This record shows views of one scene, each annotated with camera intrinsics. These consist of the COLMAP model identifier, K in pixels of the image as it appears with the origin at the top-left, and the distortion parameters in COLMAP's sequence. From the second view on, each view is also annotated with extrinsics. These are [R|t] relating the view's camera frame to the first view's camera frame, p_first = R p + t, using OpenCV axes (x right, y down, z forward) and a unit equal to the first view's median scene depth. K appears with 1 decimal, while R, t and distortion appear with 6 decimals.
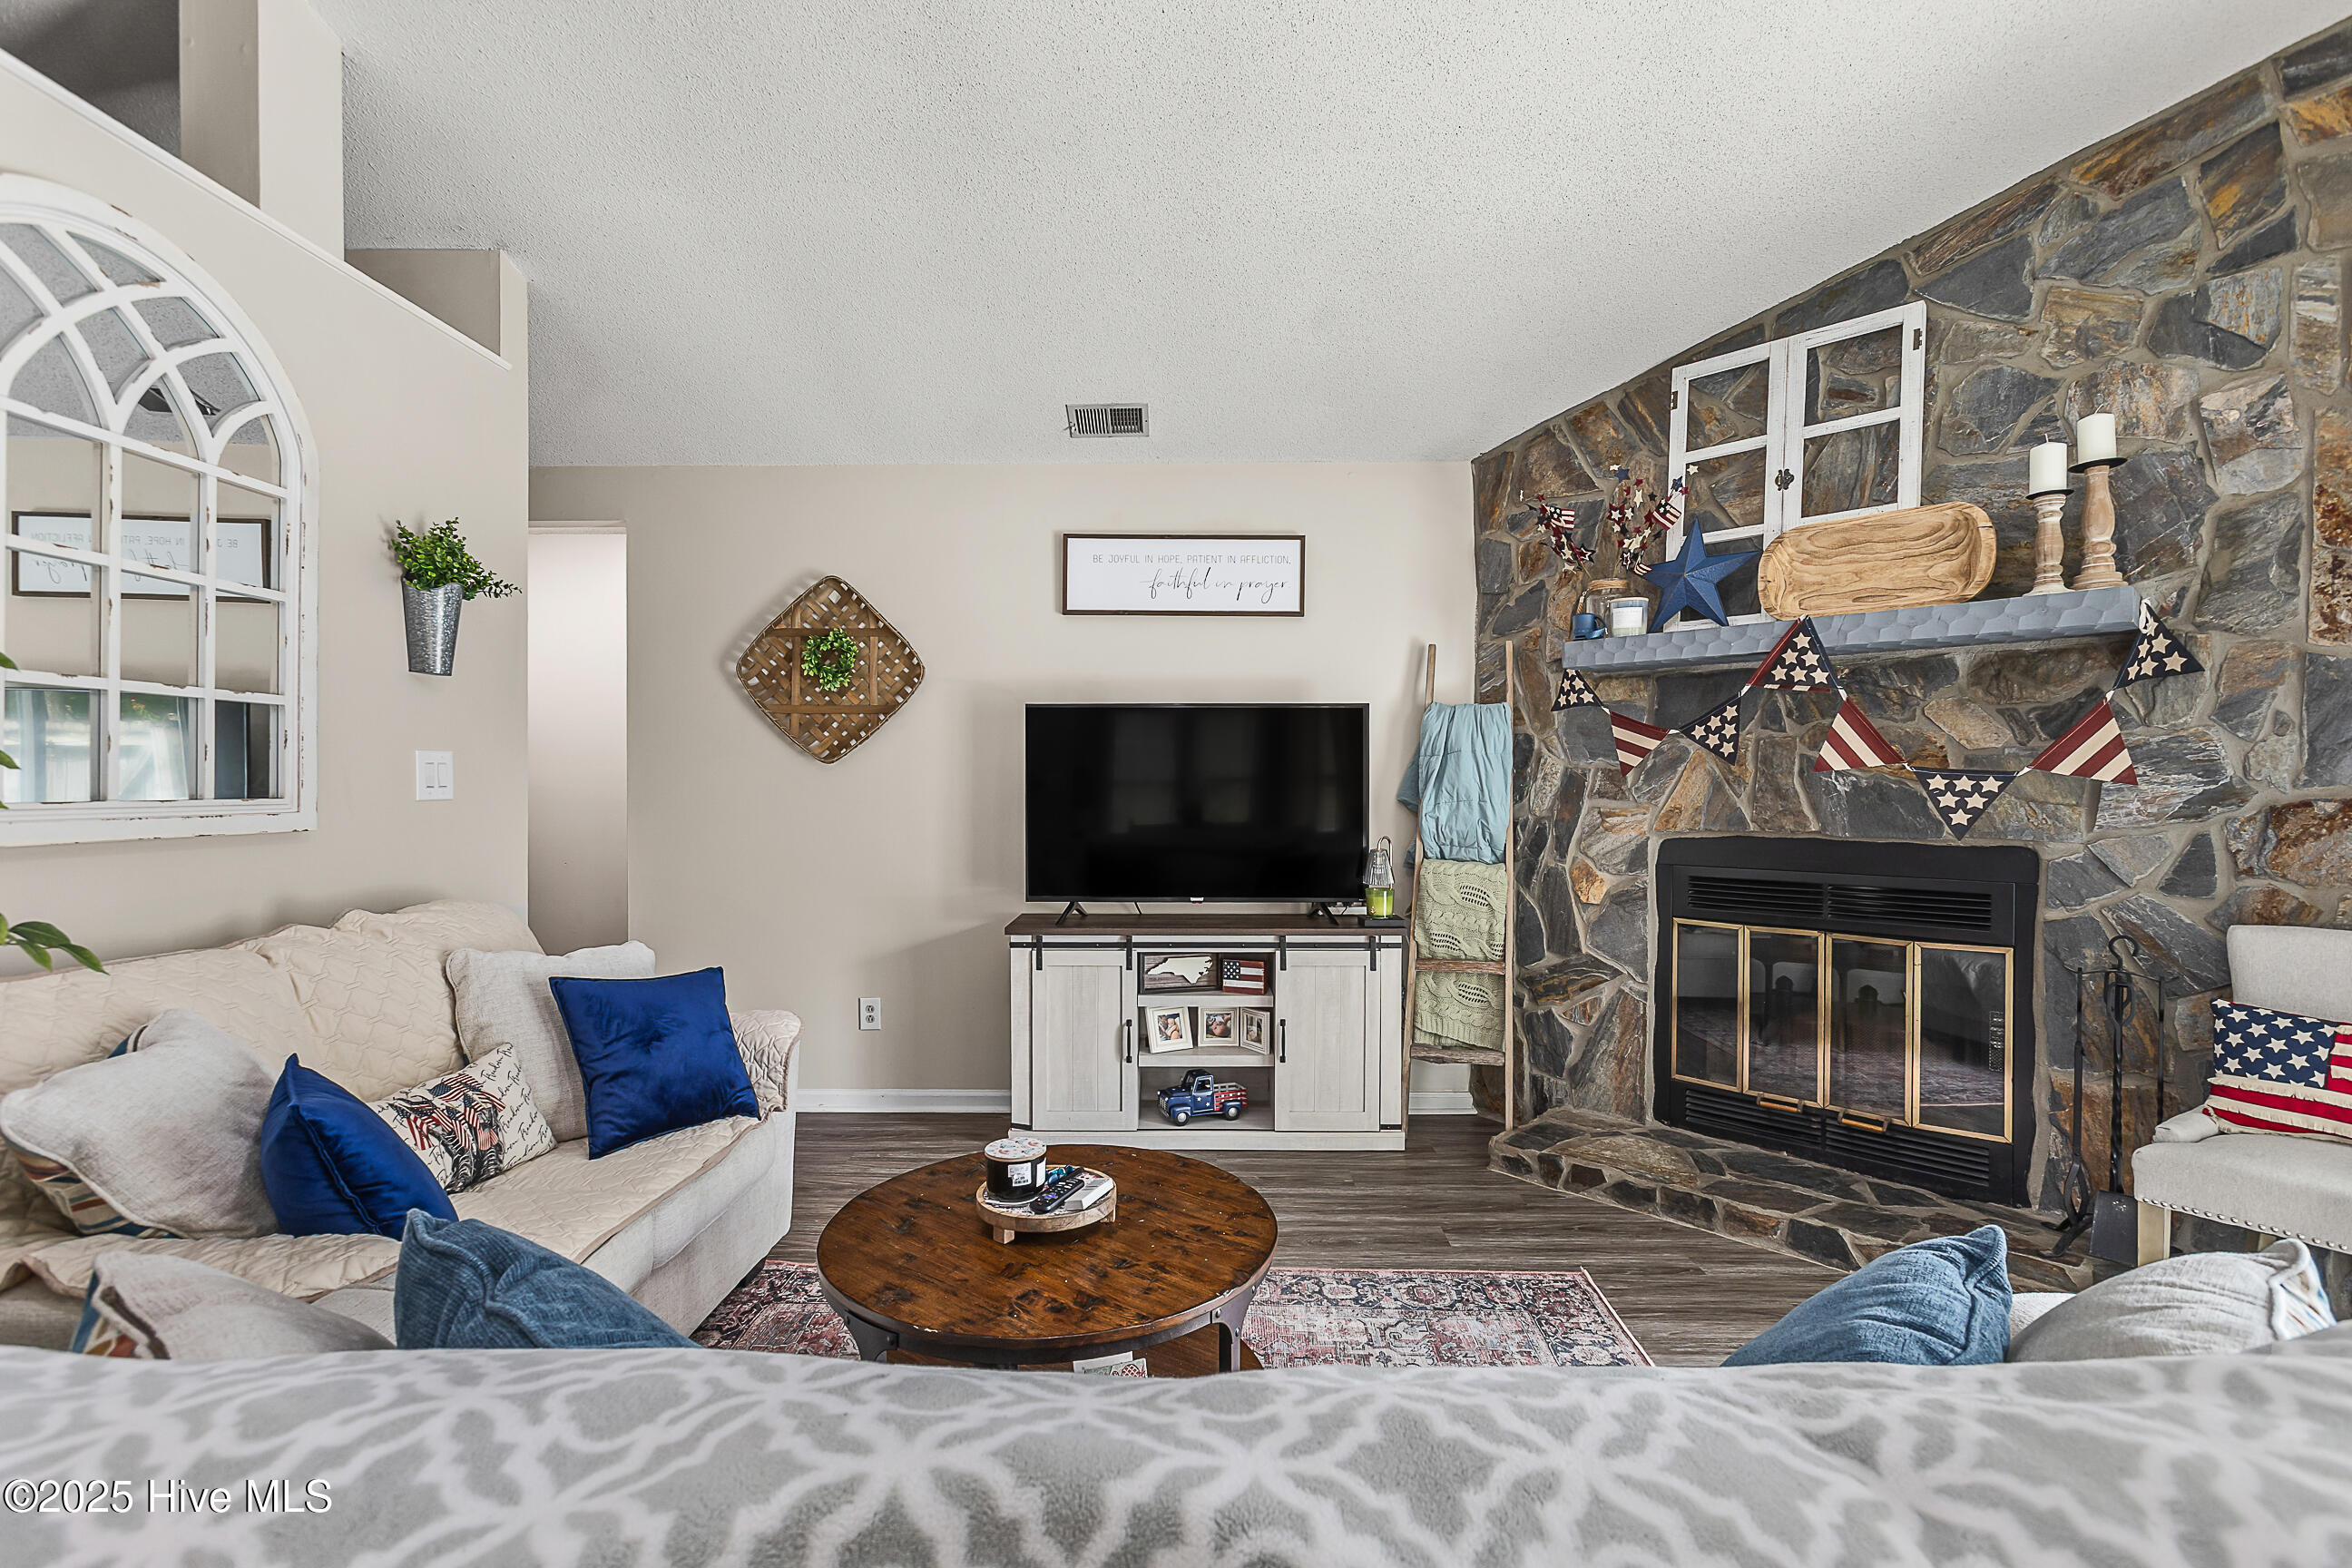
lens RADIAL K [[1075.7, 0, 1188.2], [0, 1075.7, 788.6], [0, 0, 1]] dist [0.002396, 0.000598]
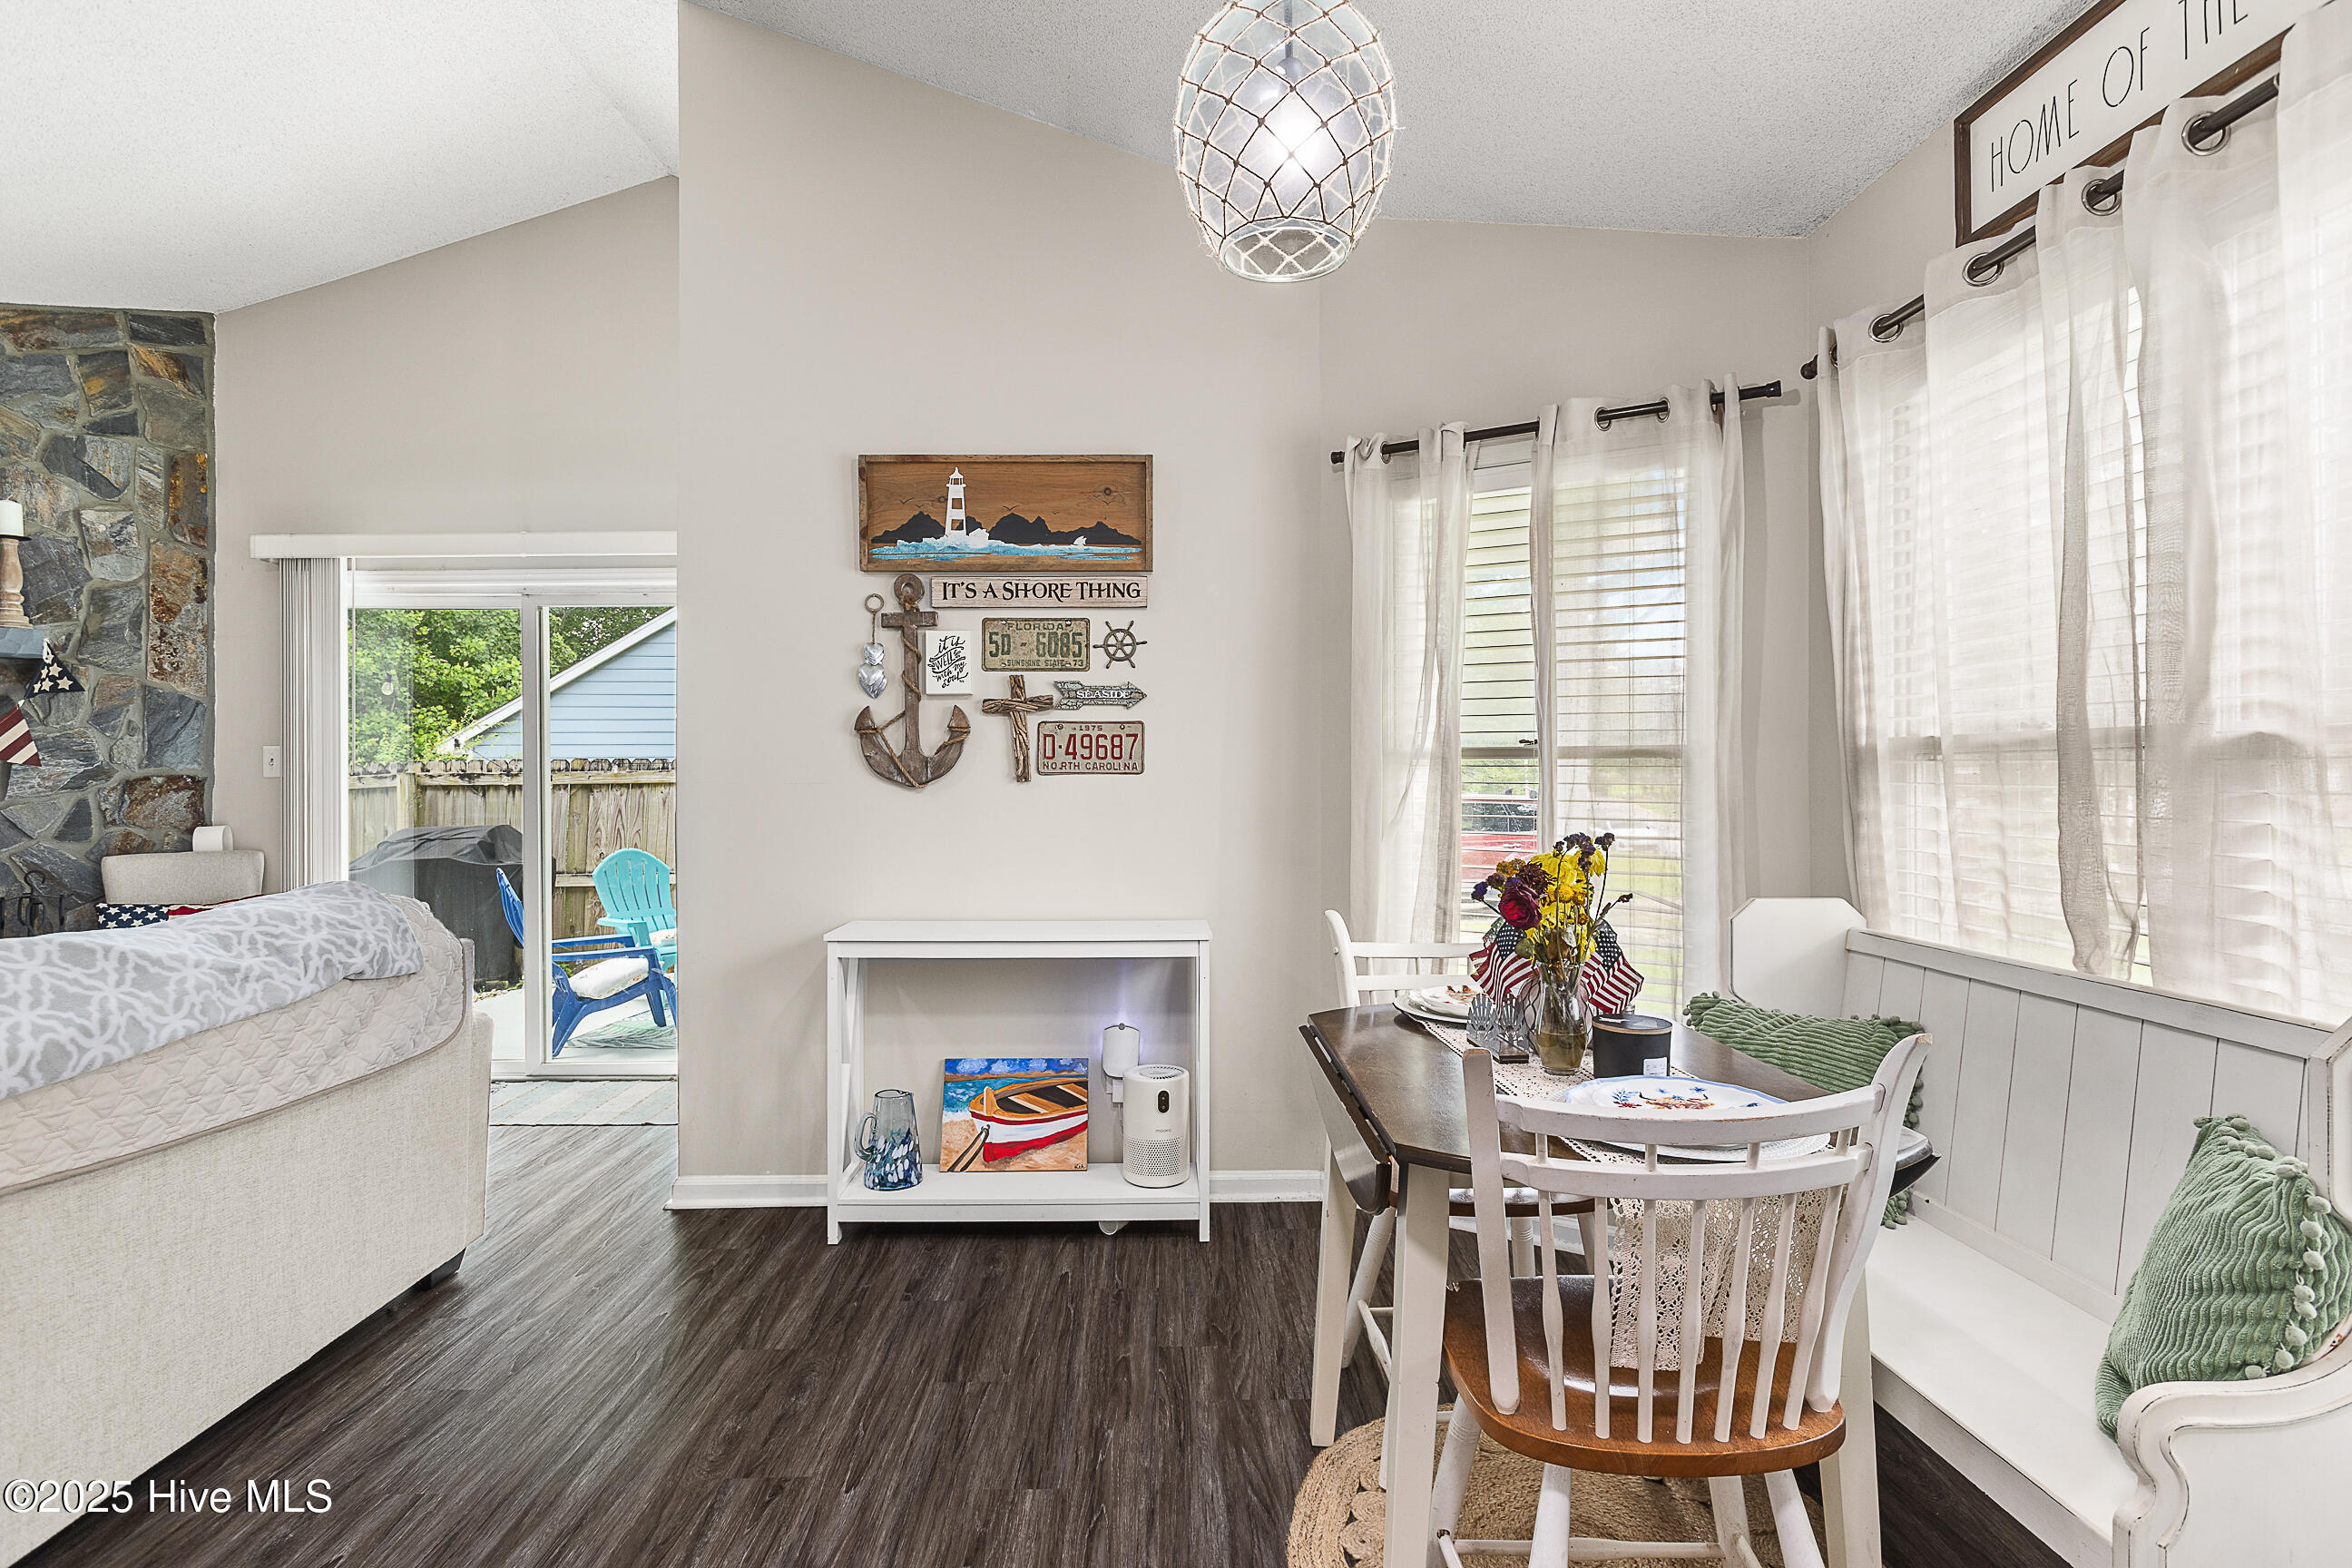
lens RADIAL K [[1151.1, 0, 1168.9], [0, 1151.1, 775.6], [0, 0, 1]] dist [-0.020790, 0.009519]
pose [[-0.023154, 0.001419, 0.999731, -0.637375], [0.007799, 0.999969, -0.001239, 0.021357], [-0.999701, 0.007769, -0.023165, -0.446666]]
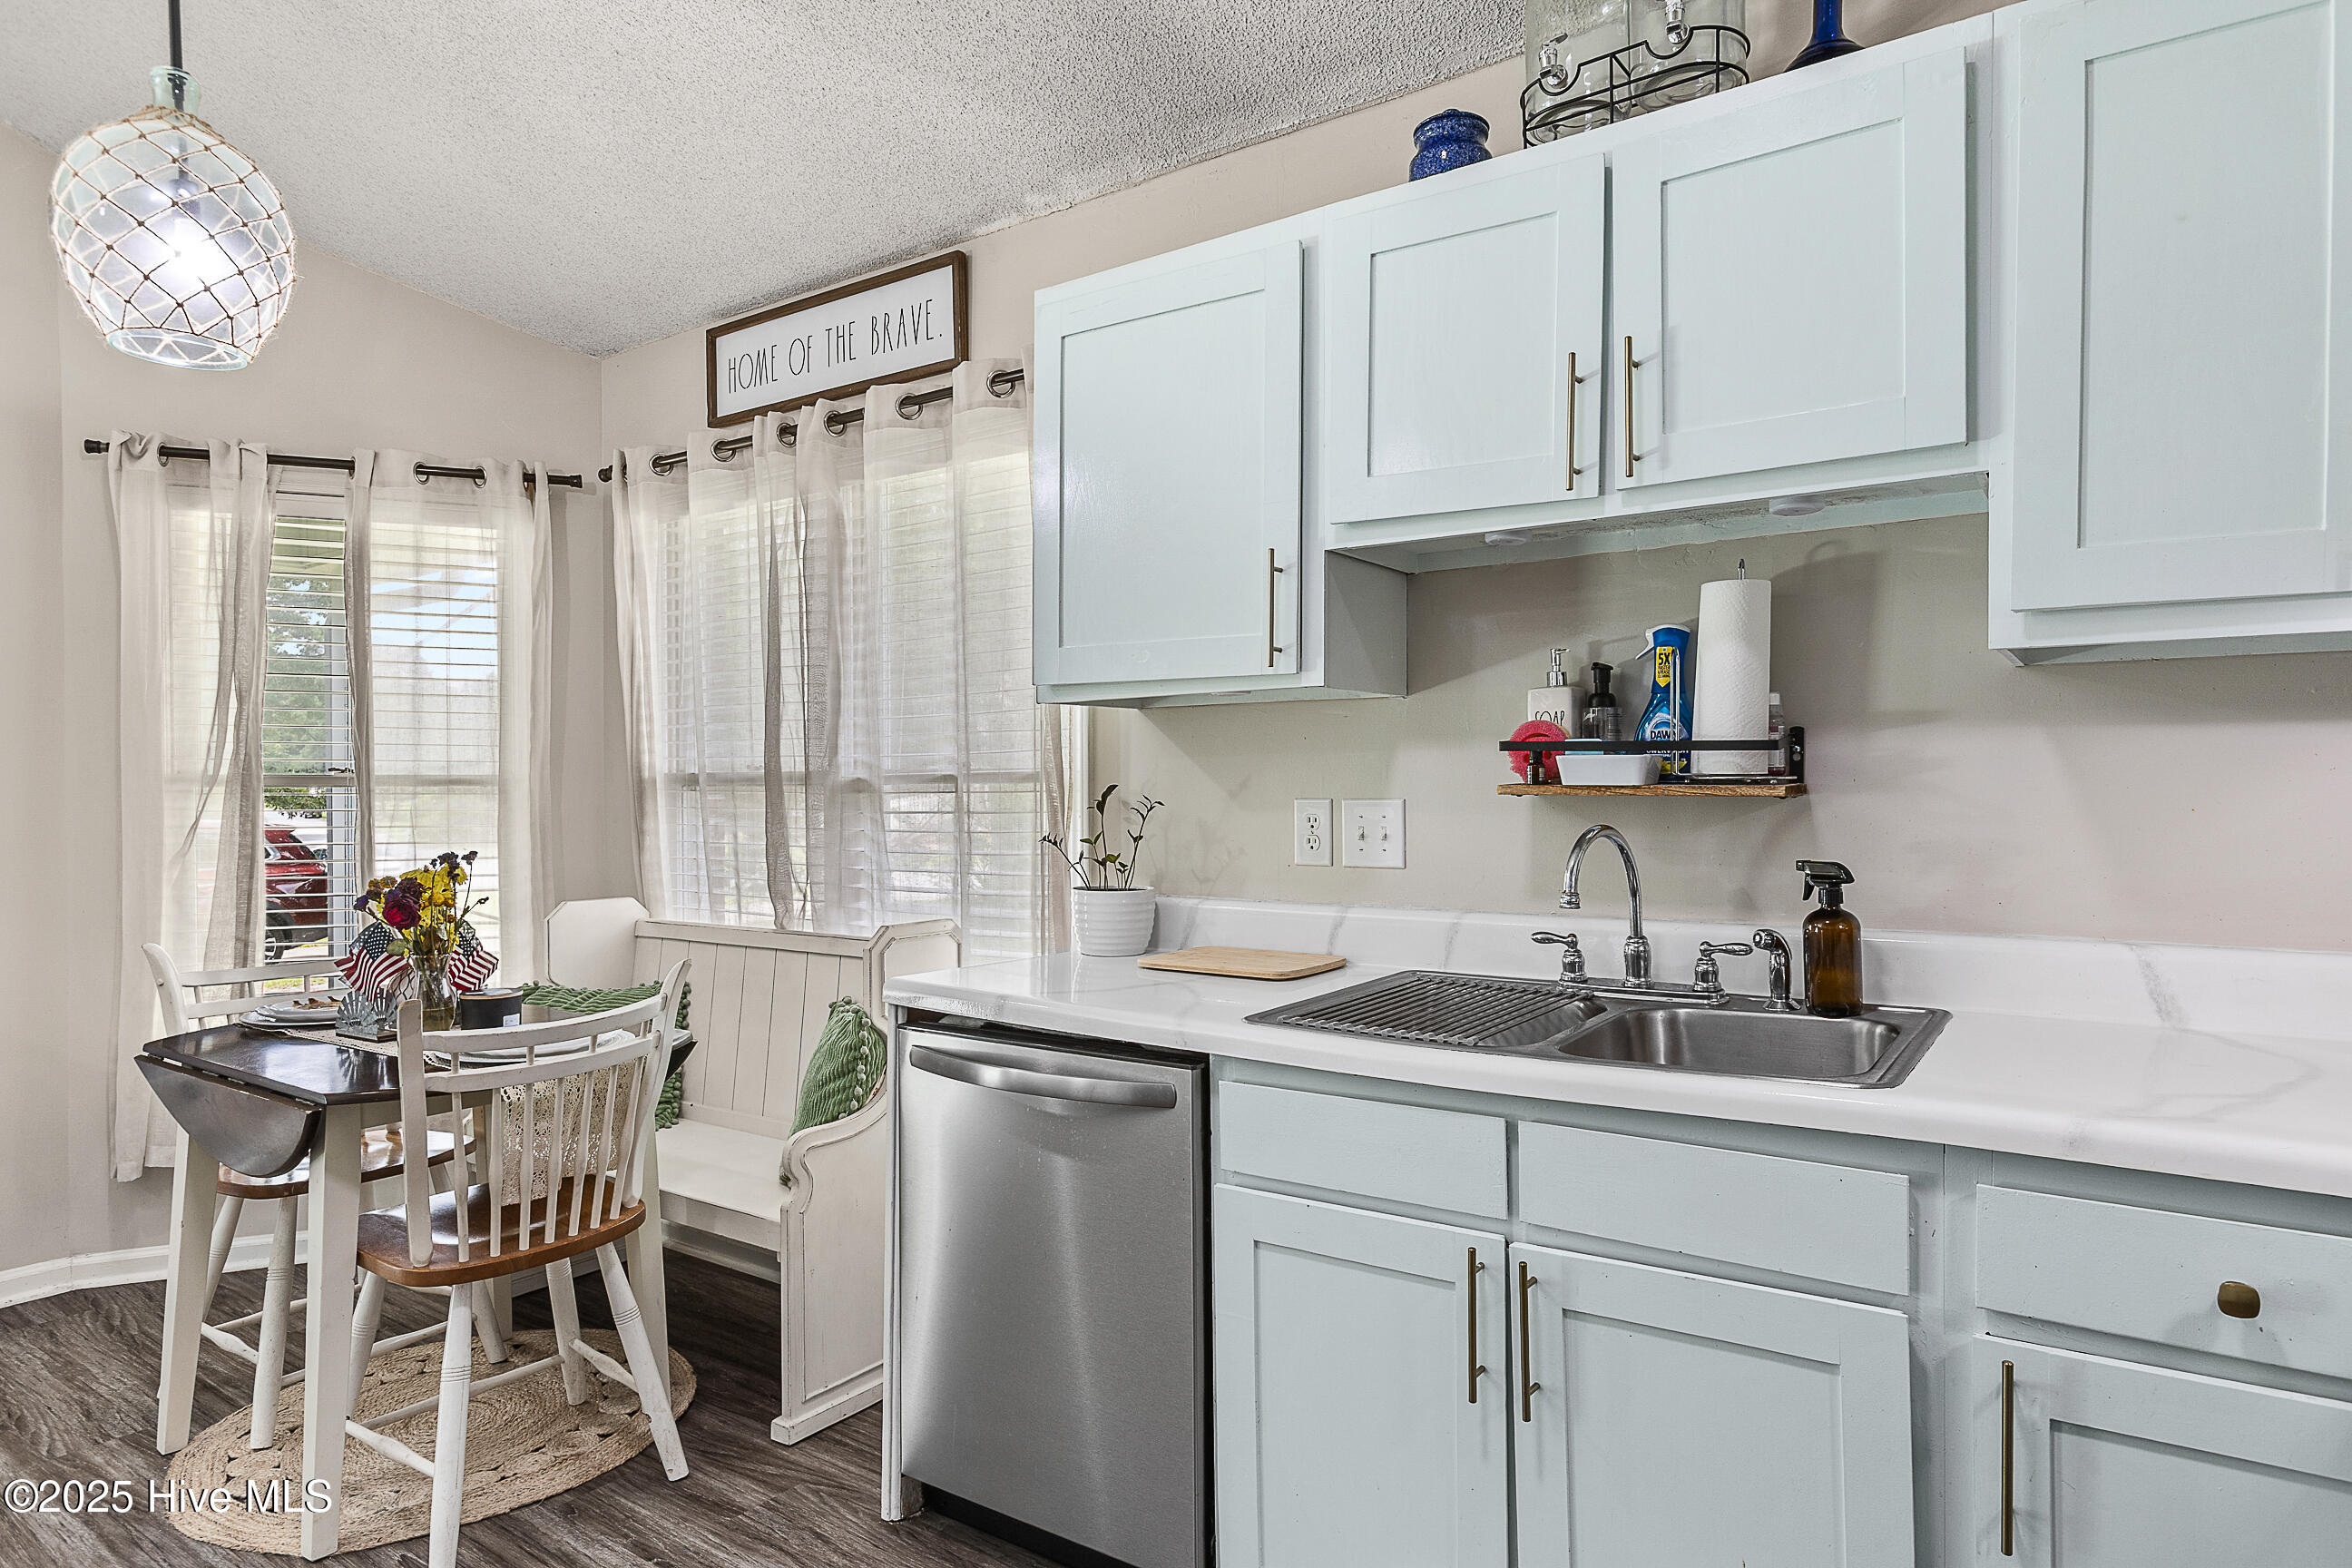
lens RADIAL K [[1384.0, 0, 1176.0], [0, 1384.0, 784.0], [0, 0, 1]] dist [-0.004327, 0.023003]
pose [[-0.809737, 0.005992, 0.586762, -0.982458], [0.010533, 0.999935, 0.004325, 0.007834], [-0.586698, 0.009682, -0.809748, -0.211017]]
